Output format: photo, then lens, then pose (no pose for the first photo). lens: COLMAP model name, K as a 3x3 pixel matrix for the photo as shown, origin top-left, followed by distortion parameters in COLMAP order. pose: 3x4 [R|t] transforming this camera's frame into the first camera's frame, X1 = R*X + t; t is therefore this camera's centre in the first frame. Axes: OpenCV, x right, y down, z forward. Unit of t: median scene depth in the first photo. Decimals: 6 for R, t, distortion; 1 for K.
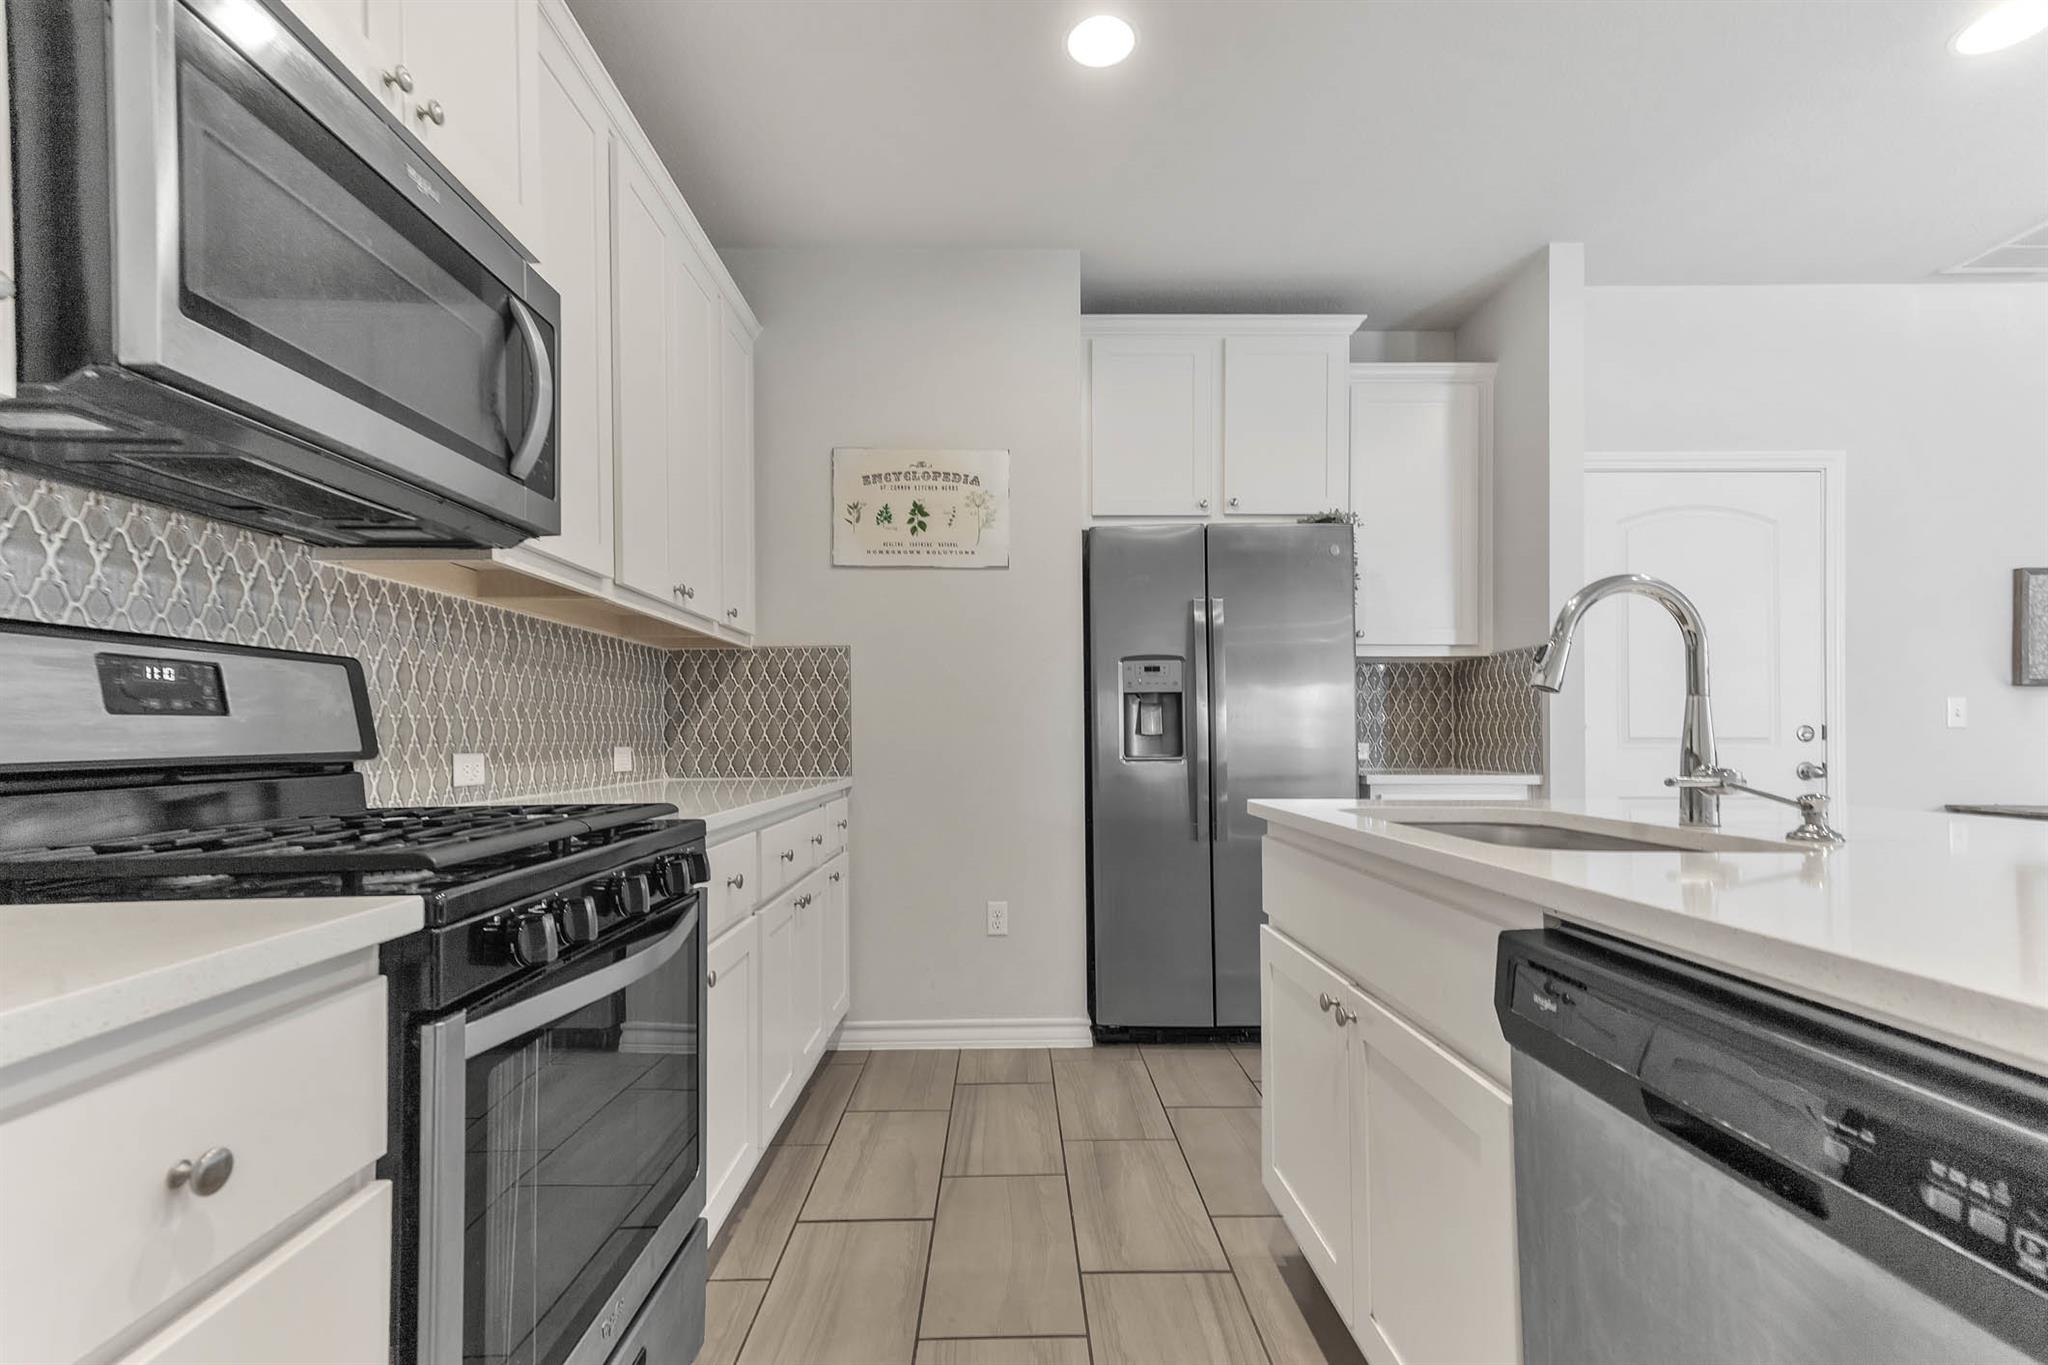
lens RADIAL K [[927.5, 0, 1018.4], [0, 927.5, 726.4], [0, 0, 1]] dist [-0.000133, 0.000037]
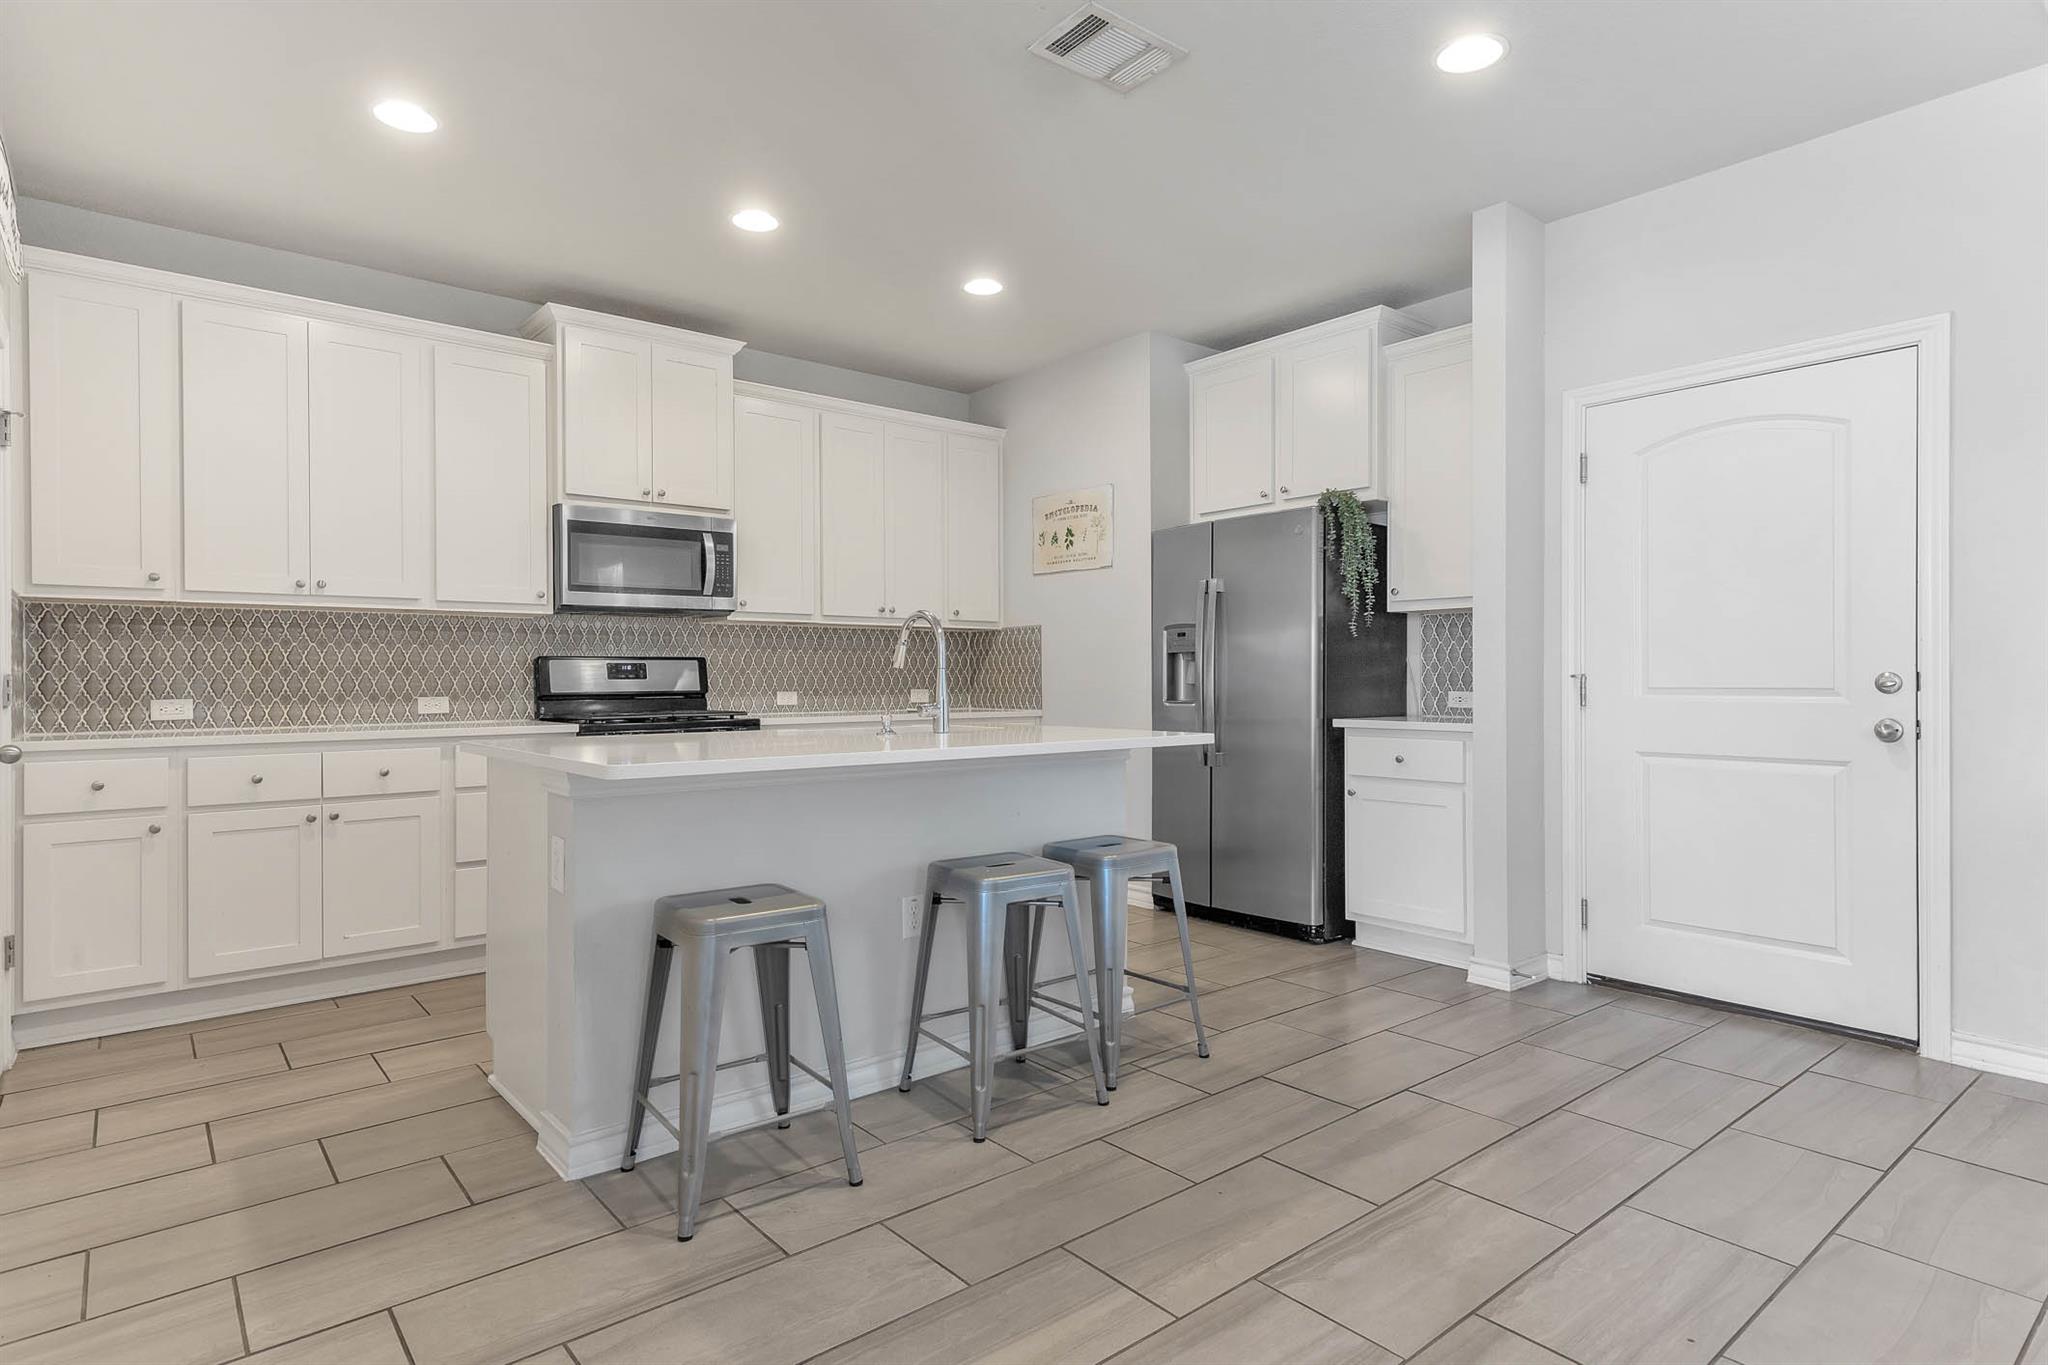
lens RADIAL K [[1106.2, 0, 1021.7], [0, 1106.2, 682.8], [0, 0, 1]] dist [0.003319, 0.000049]
pose [[0.627361, 0.002718, -0.778724, 1.232627], [0.008481, 0.999911, 0.010322, -0.010588], [0.778682, -0.013080, 0.627282, -0.181173]]
